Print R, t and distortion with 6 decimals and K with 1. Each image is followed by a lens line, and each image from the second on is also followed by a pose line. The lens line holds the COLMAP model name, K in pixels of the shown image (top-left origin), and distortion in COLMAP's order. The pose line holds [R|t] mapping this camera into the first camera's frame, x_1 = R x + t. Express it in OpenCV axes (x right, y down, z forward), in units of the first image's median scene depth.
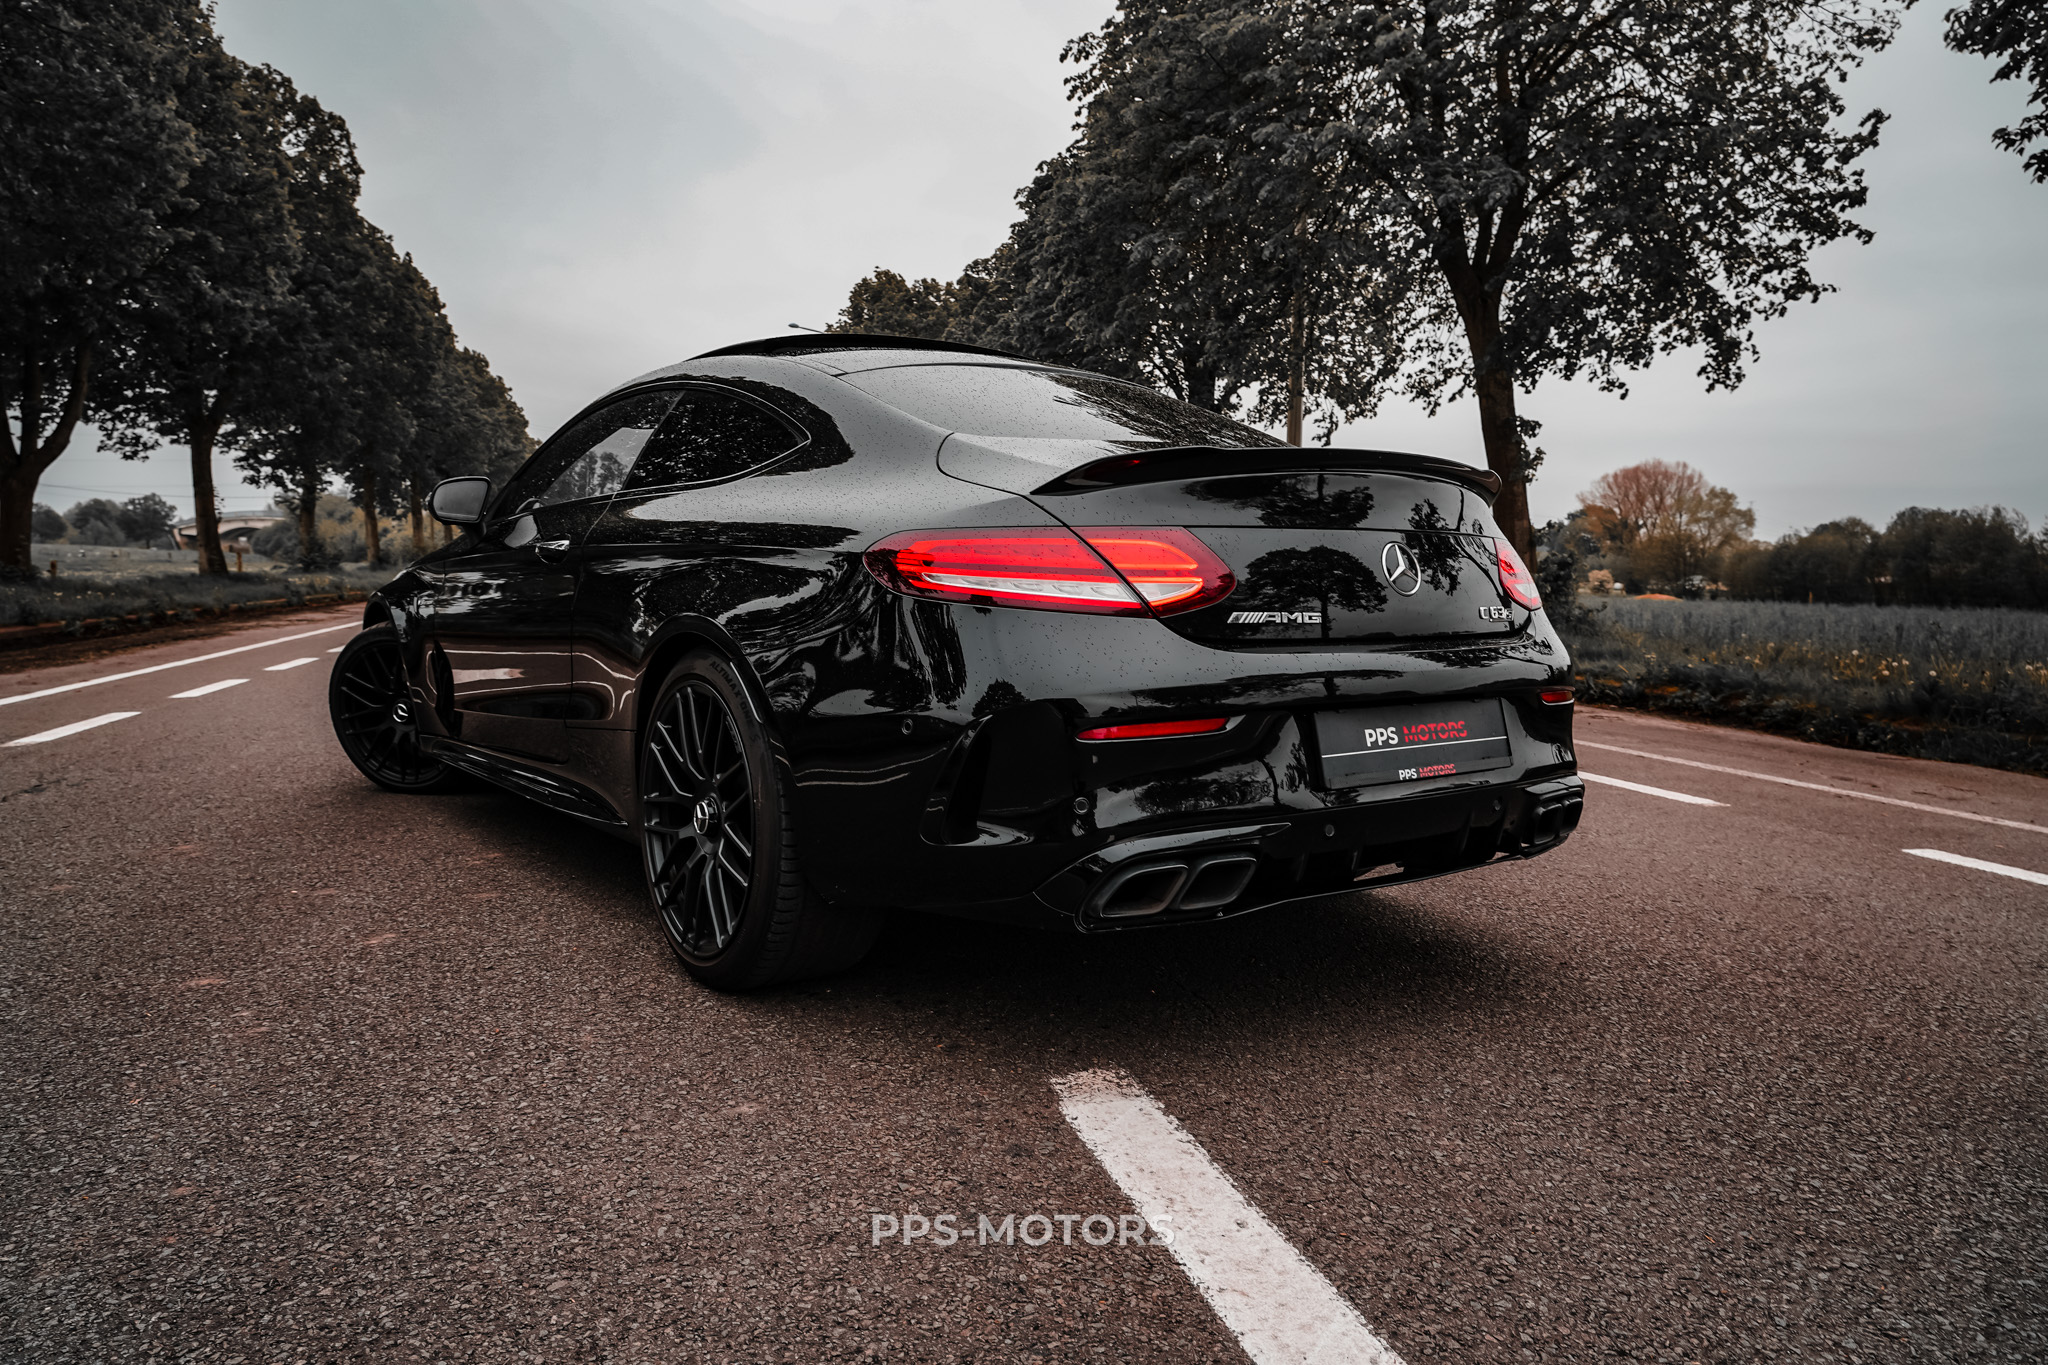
lens RADIAL K [[1371.1, 0, 1025.3], [0, 1371.1, 681.4], [0, 0, 1]] dist [-0.018202, 0.012819]
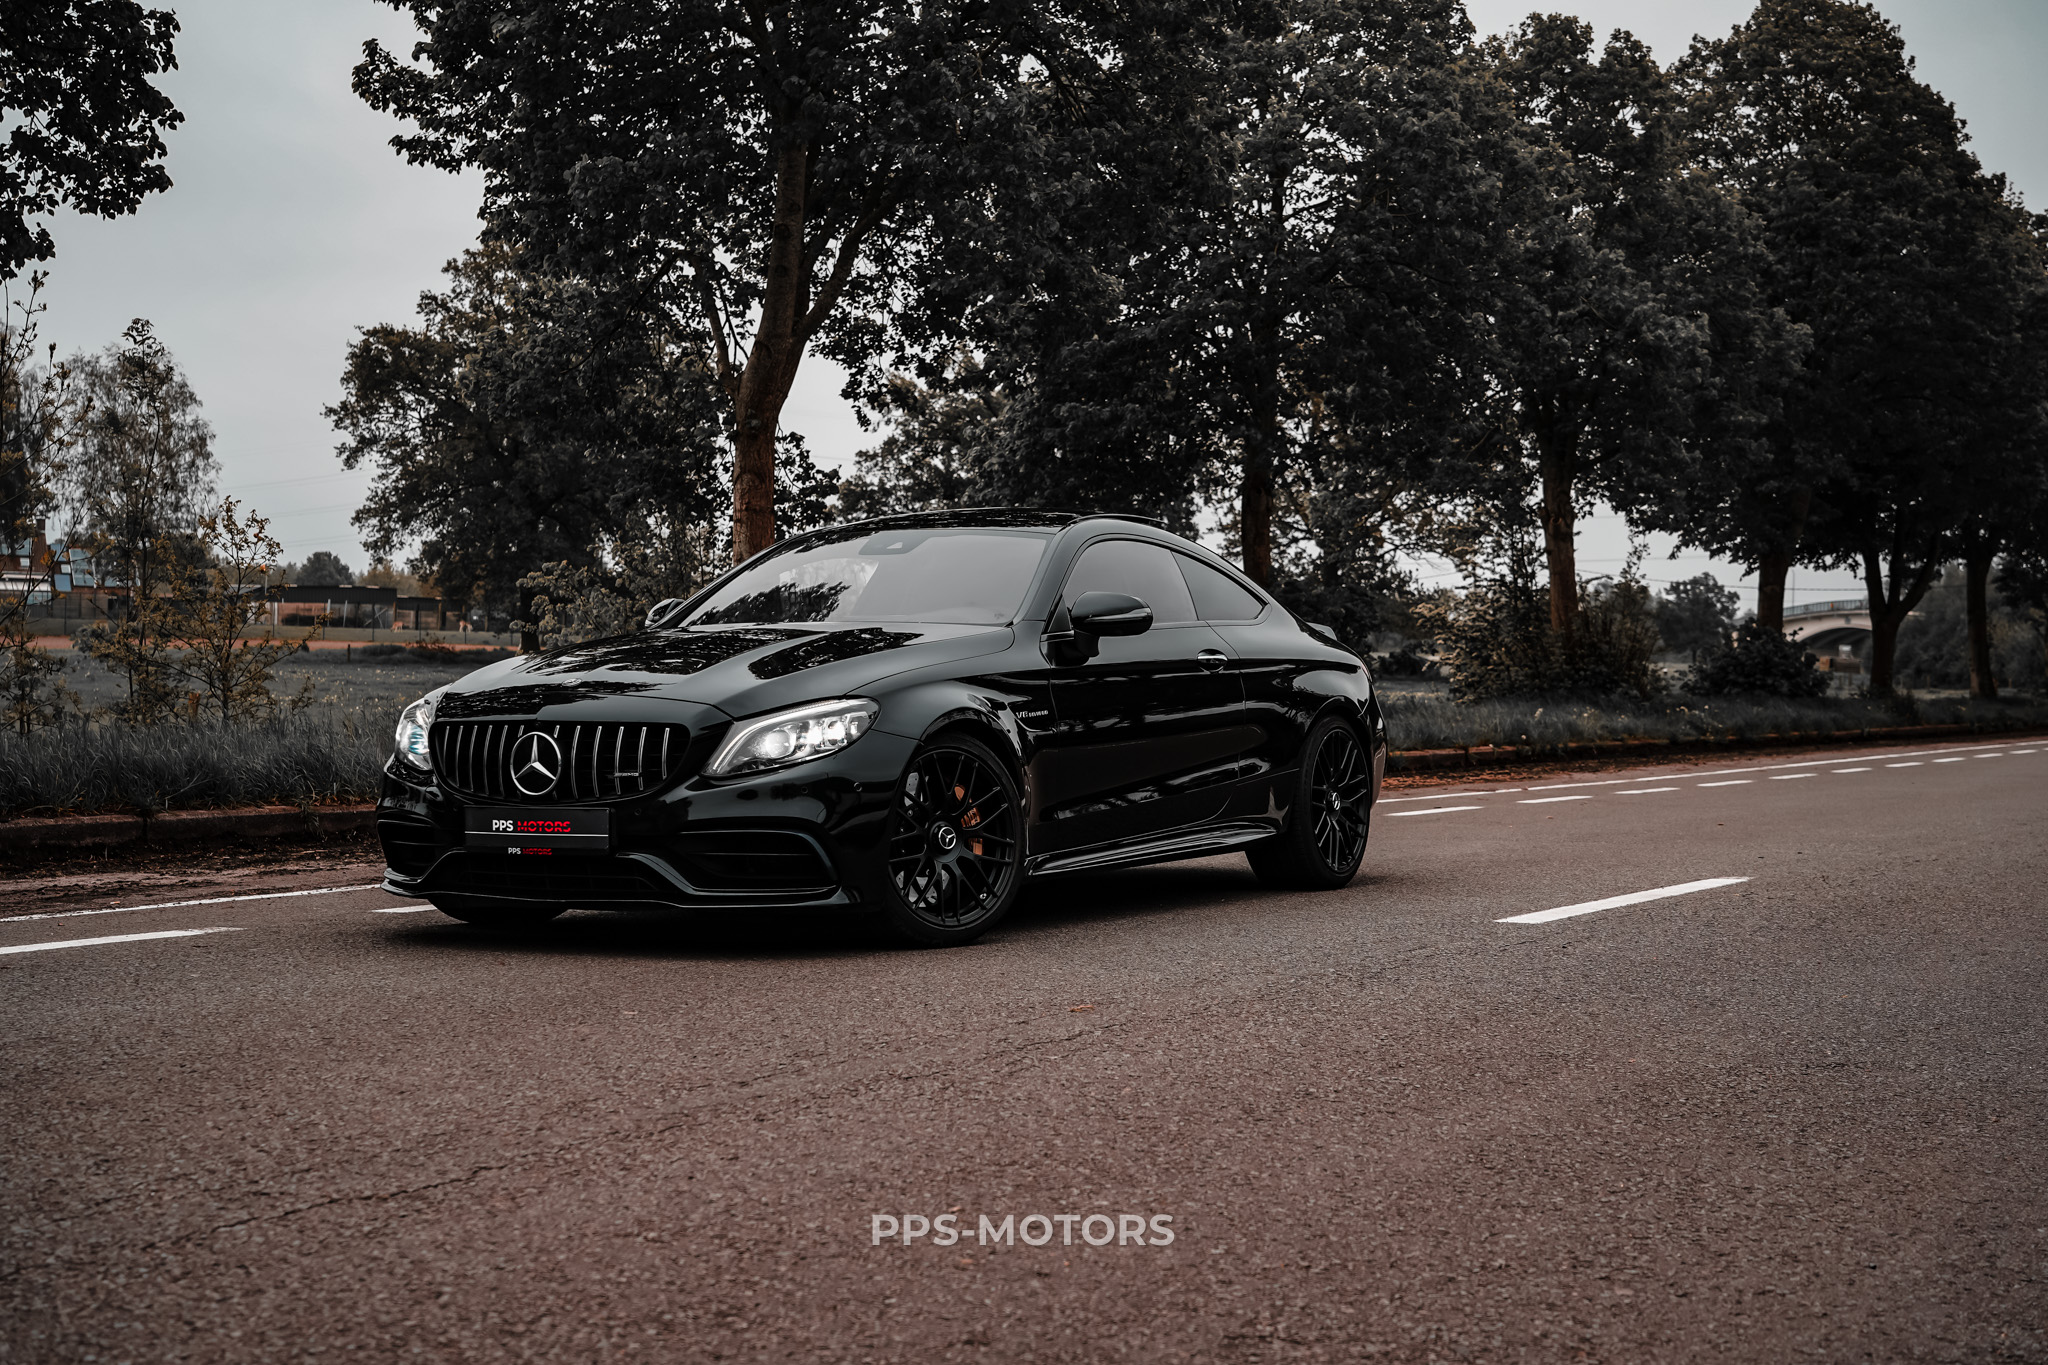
lens RADIAL K [[2877.2, 0, 1032.1], [0, 2877.2, 684.4], [0, 0, 1]] dist [0.005265, 0.000000]
pose [[0.711667, 0.003331, -0.702509, 0.056075], [-0.065778, 0.995912, -0.061913, 0.012452], [0.699430, 0.090272, 0.708977, -0.138865]]
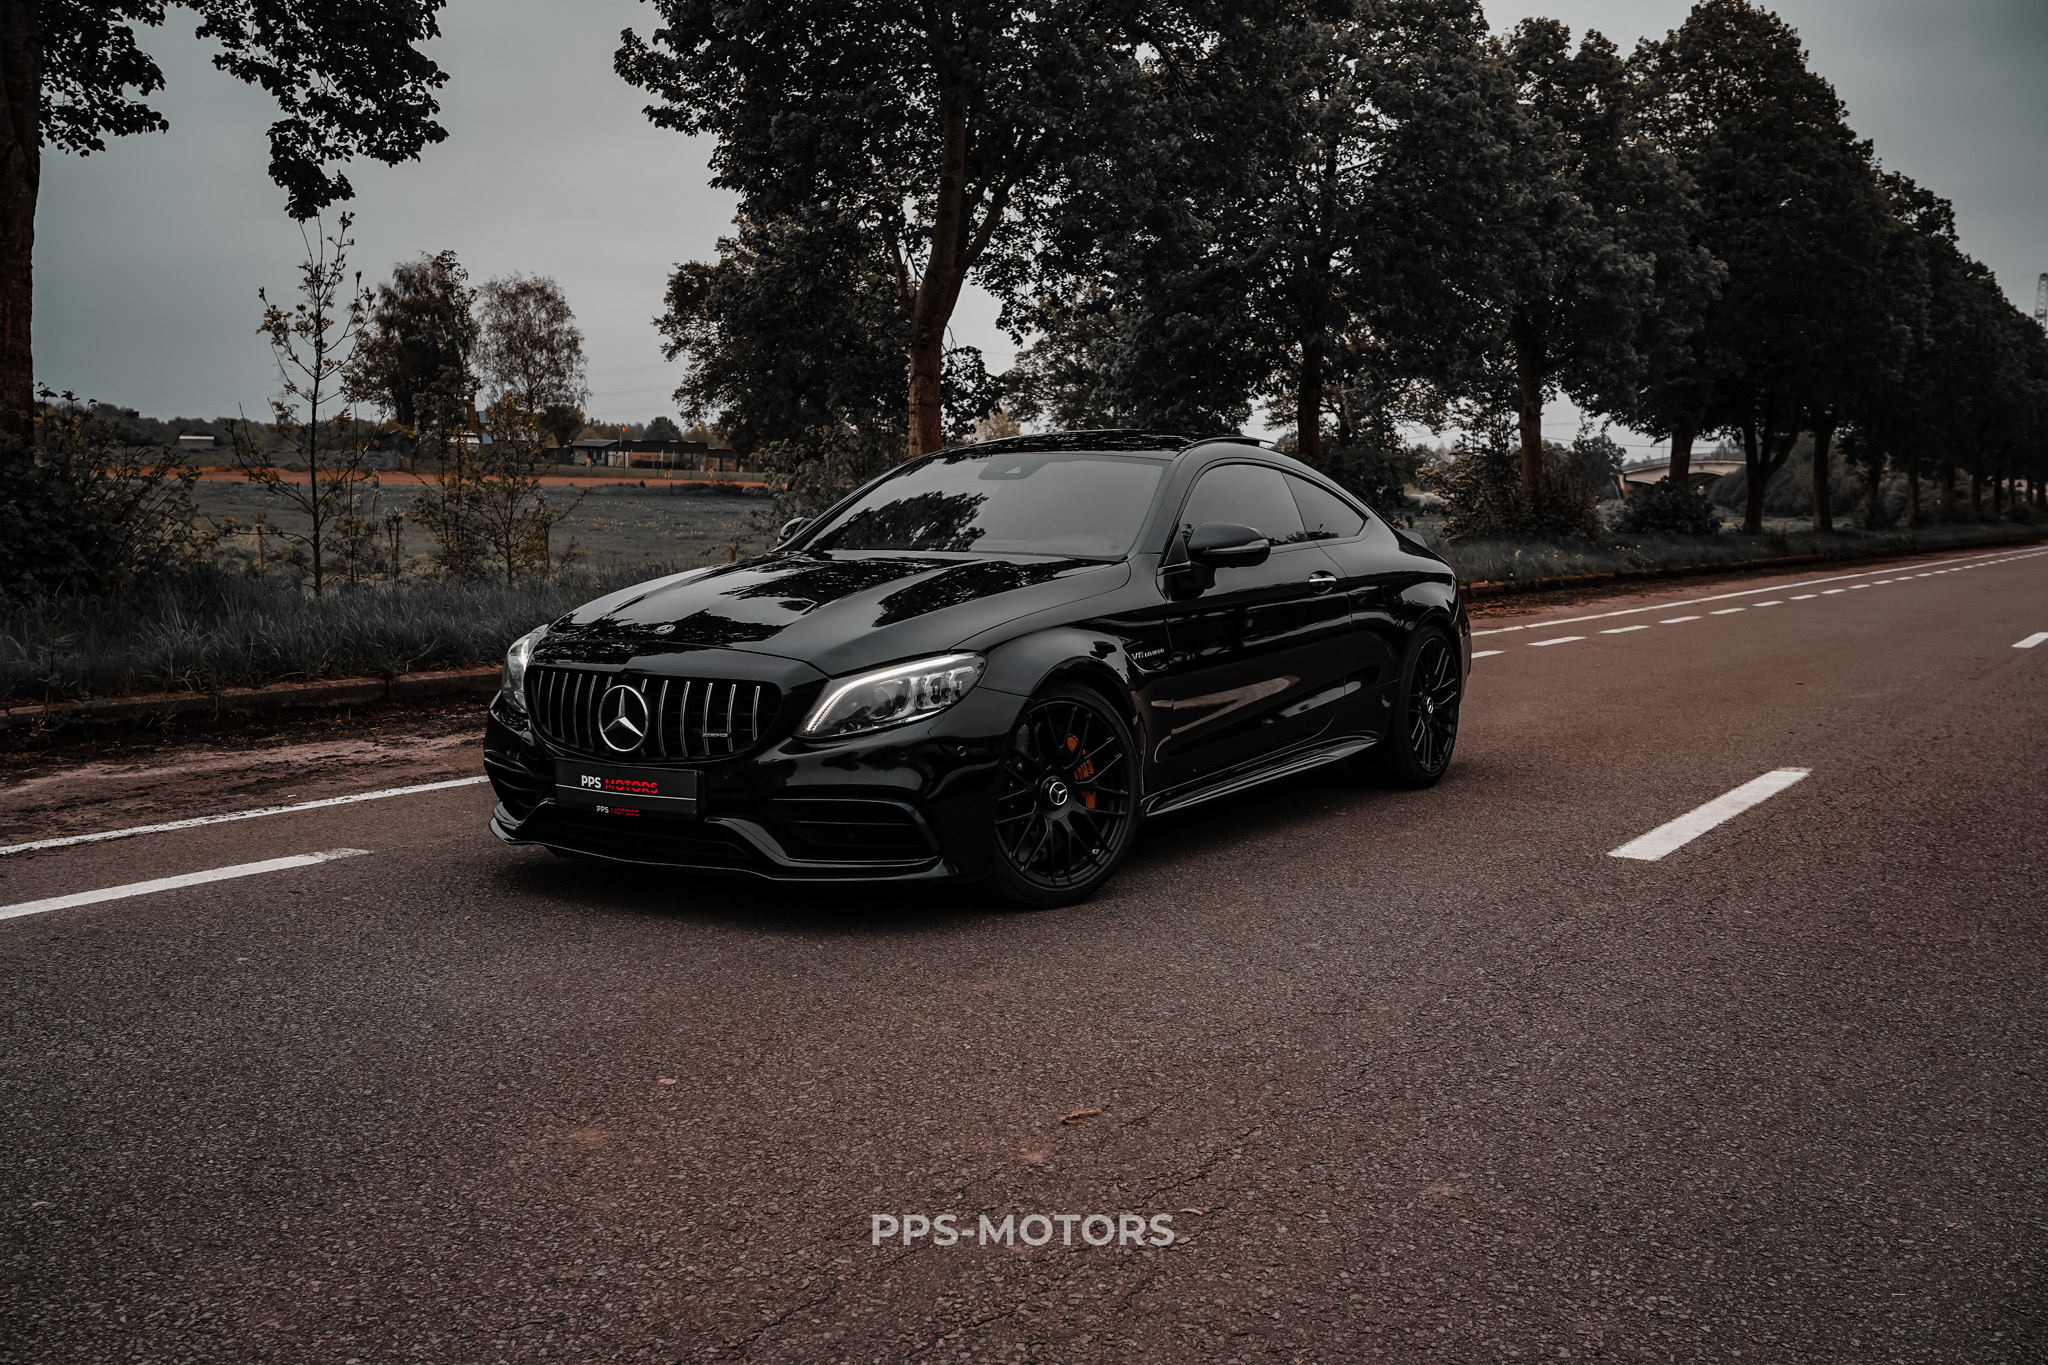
lens RADIAL K [[1911.5, 0, 1027.8], [0, 1911.5, 692.6], [0, 0, 1]] dist [0.027400, 0.000000]
pose [[0.670823, 0.079718, -0.737321, 0.046036], [-0.075746, 0.996372, 0.038811, 0.010026], [0.737739, 0.029814, 0.674427, -0.129141]]
